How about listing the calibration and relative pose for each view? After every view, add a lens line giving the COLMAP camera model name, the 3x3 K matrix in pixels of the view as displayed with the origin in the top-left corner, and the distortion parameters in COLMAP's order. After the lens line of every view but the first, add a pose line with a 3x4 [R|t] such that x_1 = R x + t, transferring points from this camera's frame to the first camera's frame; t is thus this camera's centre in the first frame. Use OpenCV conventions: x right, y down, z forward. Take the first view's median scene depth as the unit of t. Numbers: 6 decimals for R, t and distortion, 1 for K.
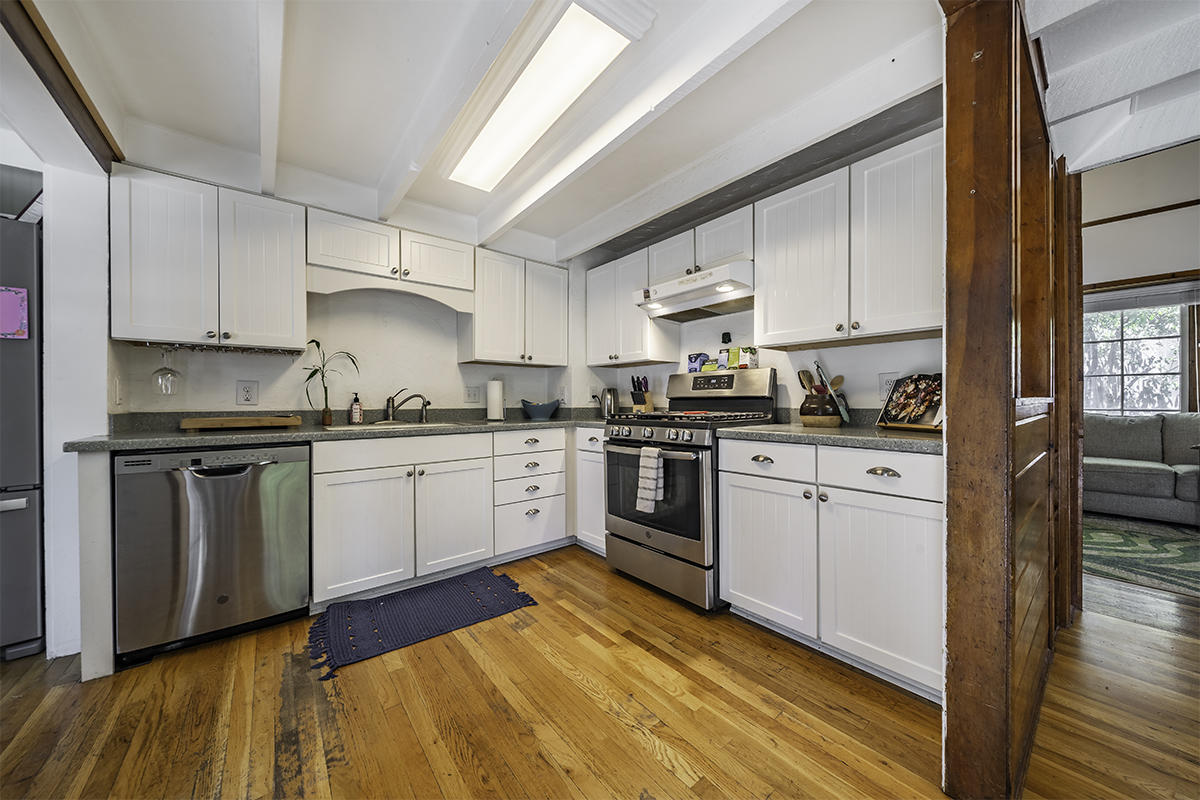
lens RADIAL K [[418.3, 0, 604.5], [0, 418.3, 402.5], [0, 0, 1]] dist [0.001523, -0.000044]
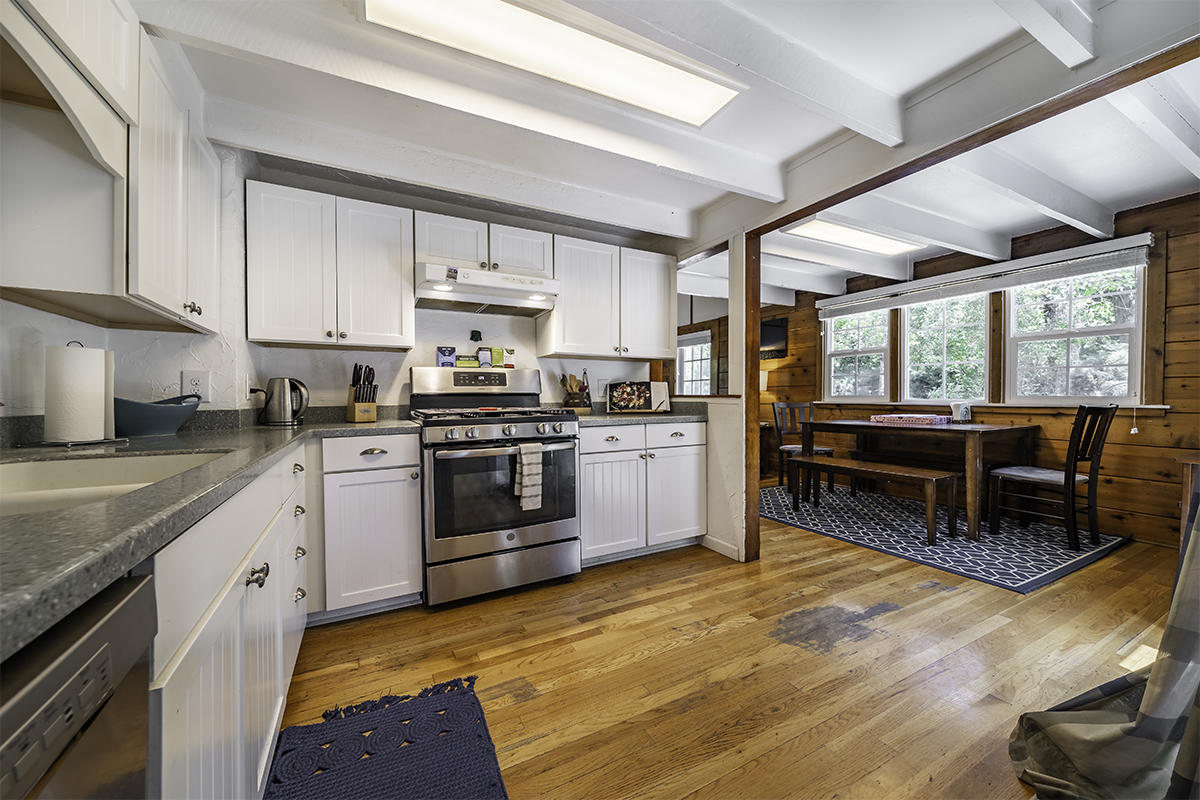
lens RADIAL K [[425.6, 0, 566.1], [0, 425.6, 400.2], [0, 0, 1]] dist [0.000908, 0.000005]
pose [[0.239990, -0.004802, 0.970764, -0.877032], [0.007824, 0.999965, 0.003012, 0.002382], [-0.970744, 0.006873, 0.240019, 0.699044]]
